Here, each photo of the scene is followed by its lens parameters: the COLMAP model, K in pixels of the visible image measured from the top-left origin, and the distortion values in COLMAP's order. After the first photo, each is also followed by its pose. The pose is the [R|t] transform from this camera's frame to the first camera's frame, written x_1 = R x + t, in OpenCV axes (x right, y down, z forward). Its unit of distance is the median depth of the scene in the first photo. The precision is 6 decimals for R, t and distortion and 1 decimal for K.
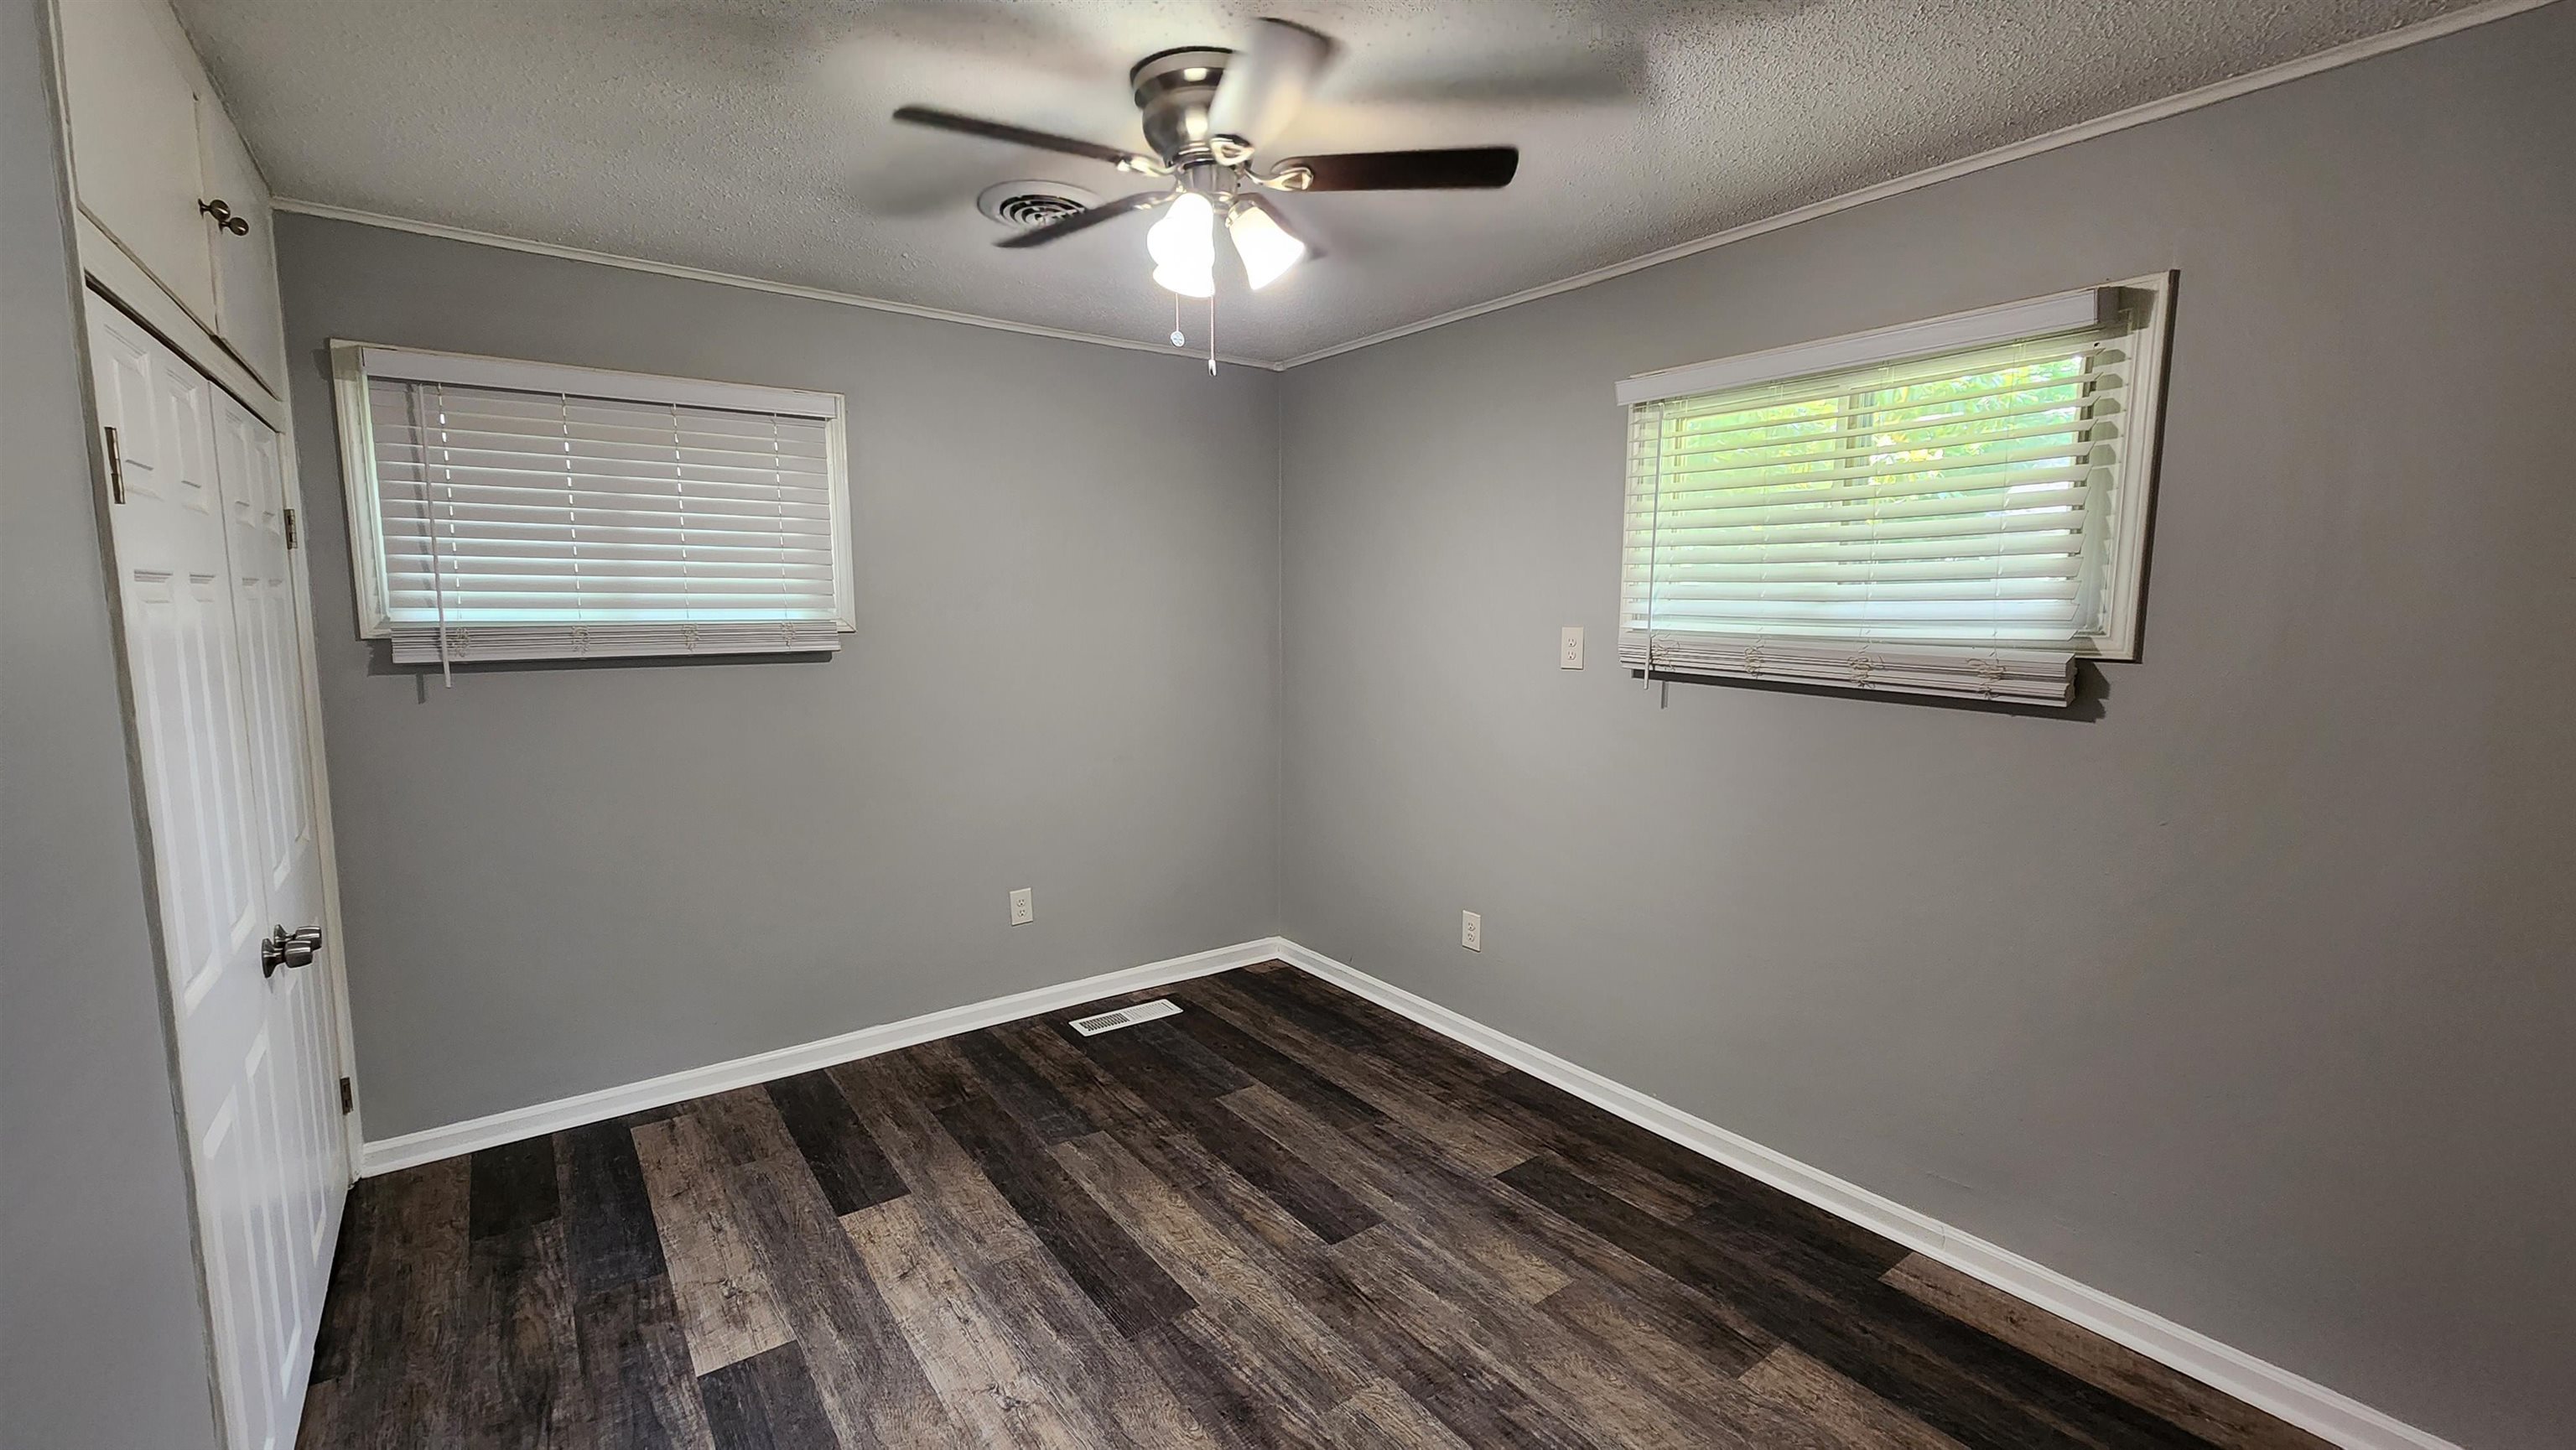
lens RADIAL K [[1066.4, 0, 1294.7], [0, 1066.4, 726.0], [0, 0, 1]] dist [0.002395, 0.000323]
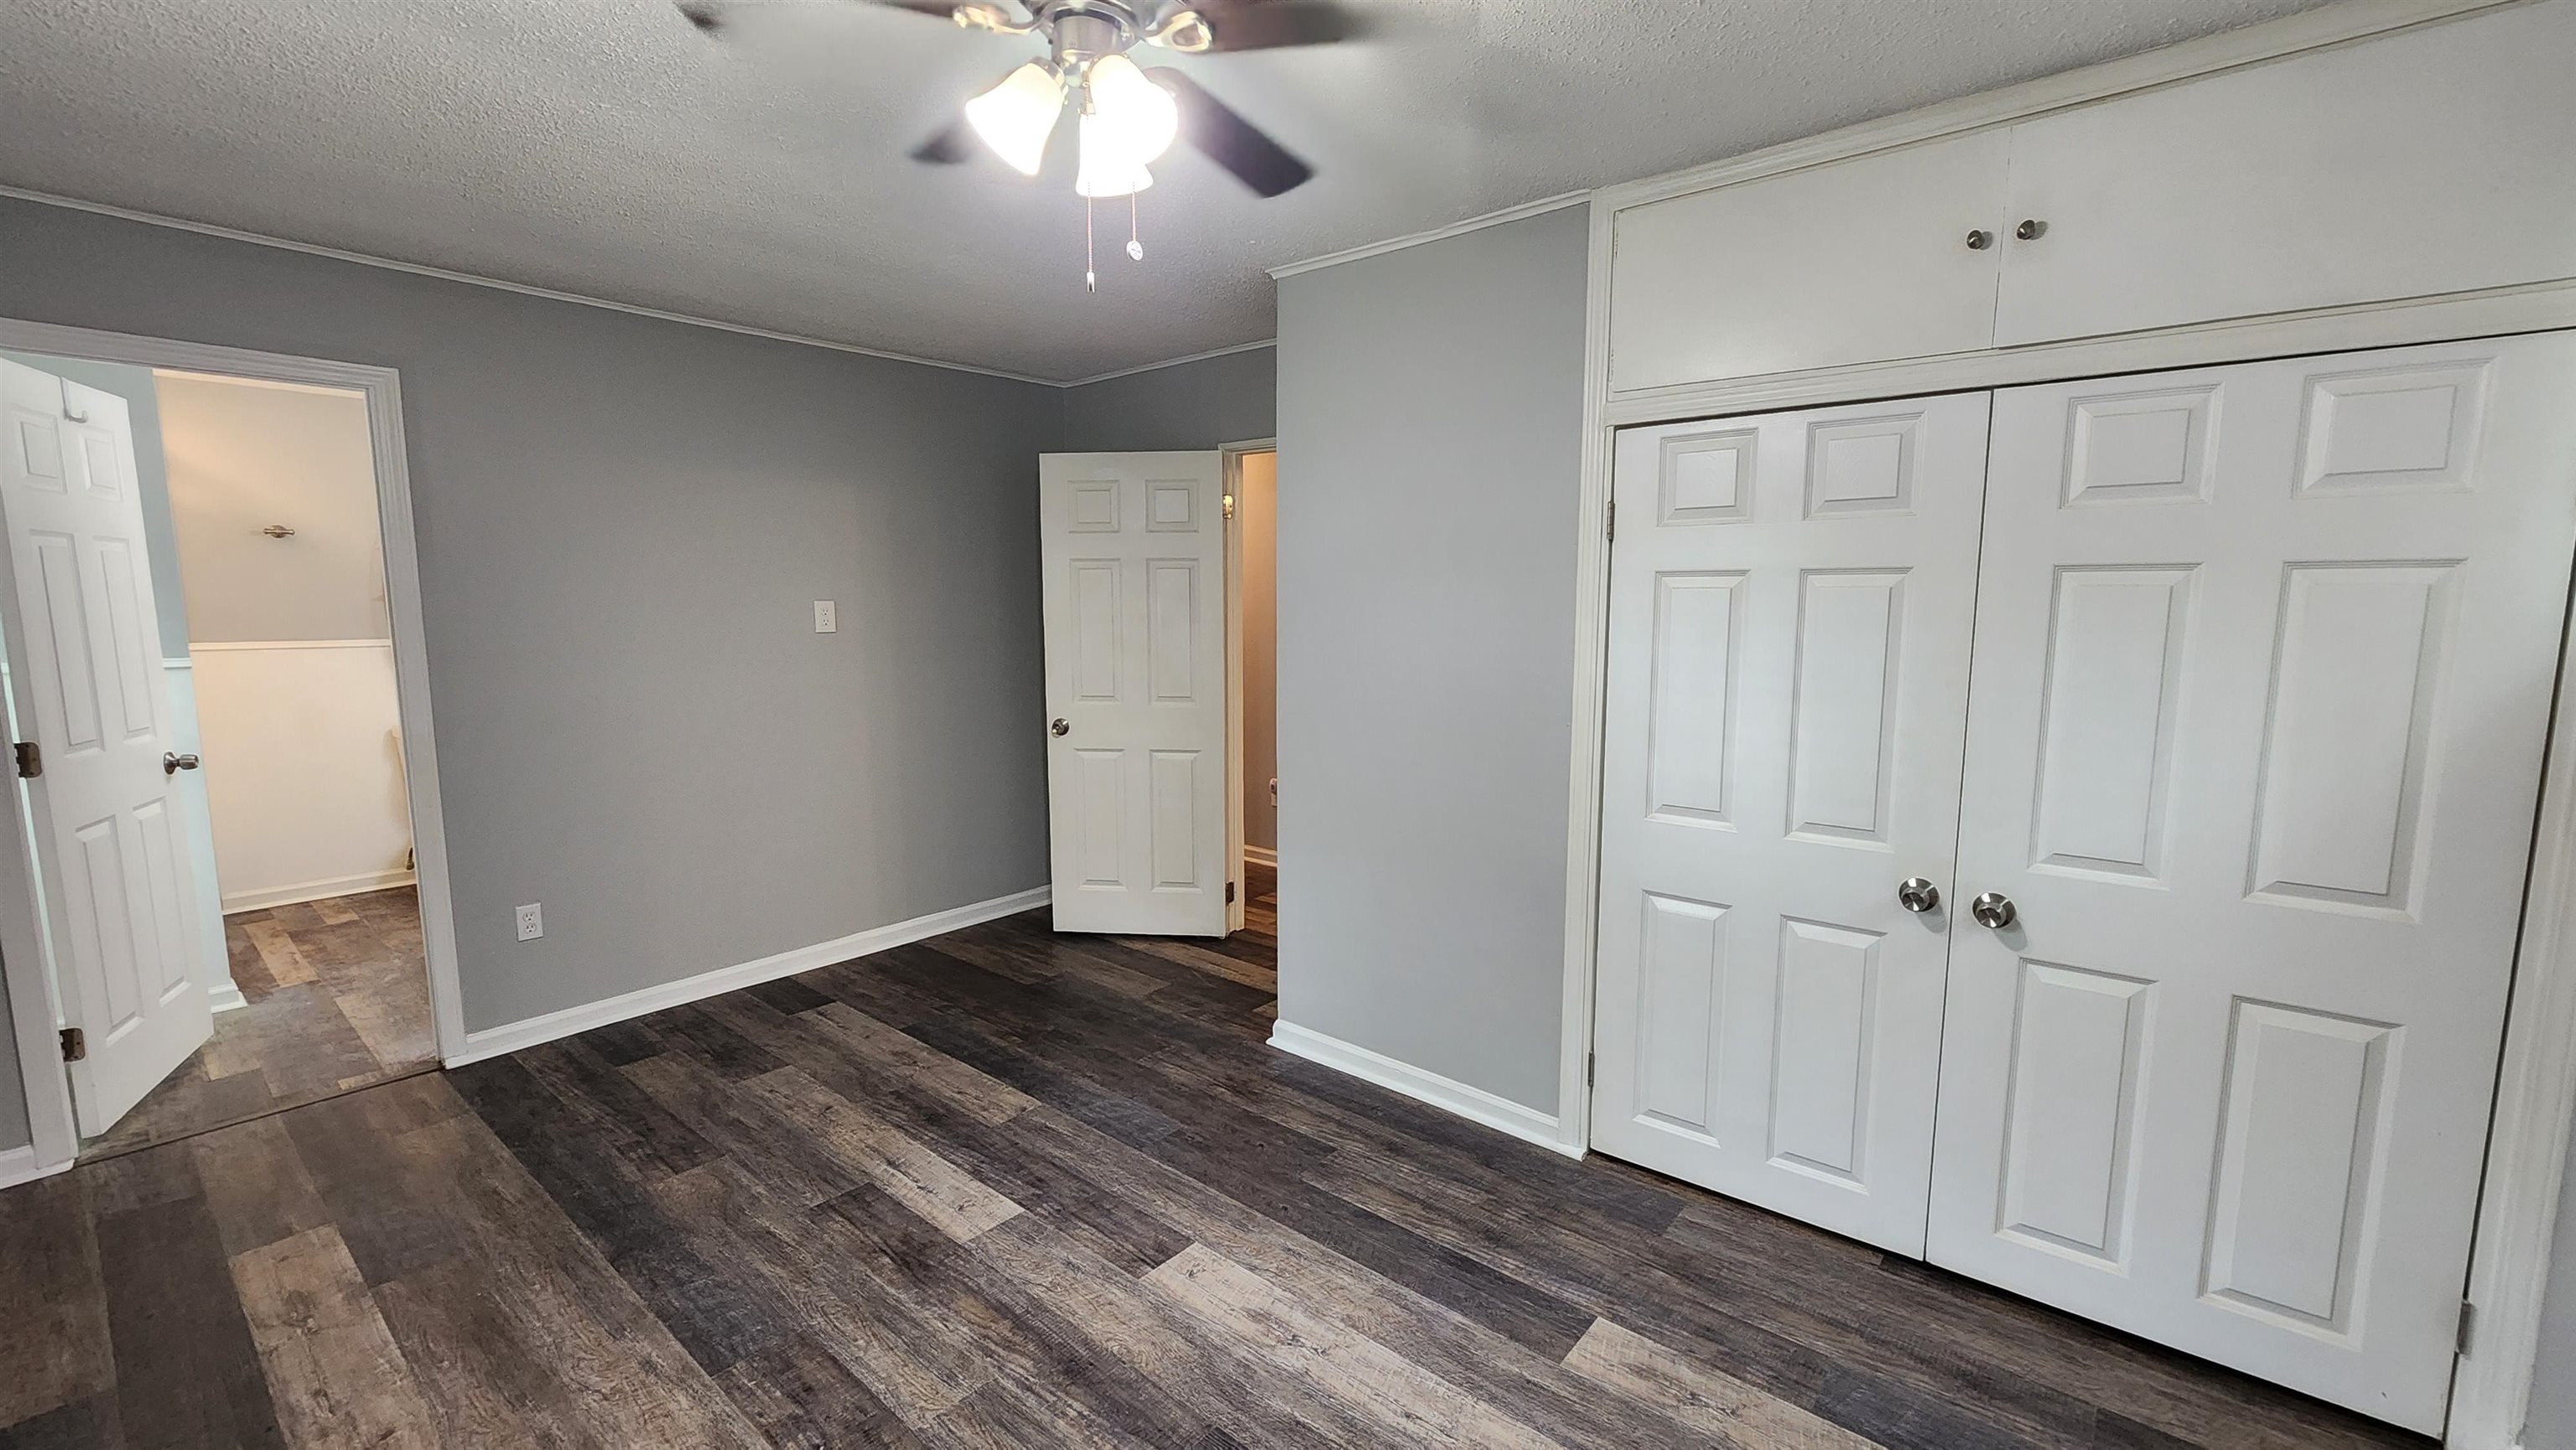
lens RADIAL K [[1066.4, 0, 1294.5], [0, 1066.4, 726.2], [0, 0, 1]] dist [0.002395, 0.000323]
pose [[-0.972927, 0.023944, -0.229871, -0.033863], [-0.031178, 0.971929, 0.233198, -0.199188], [0.229002, 0.234052, -0.944869, 1.775558]]
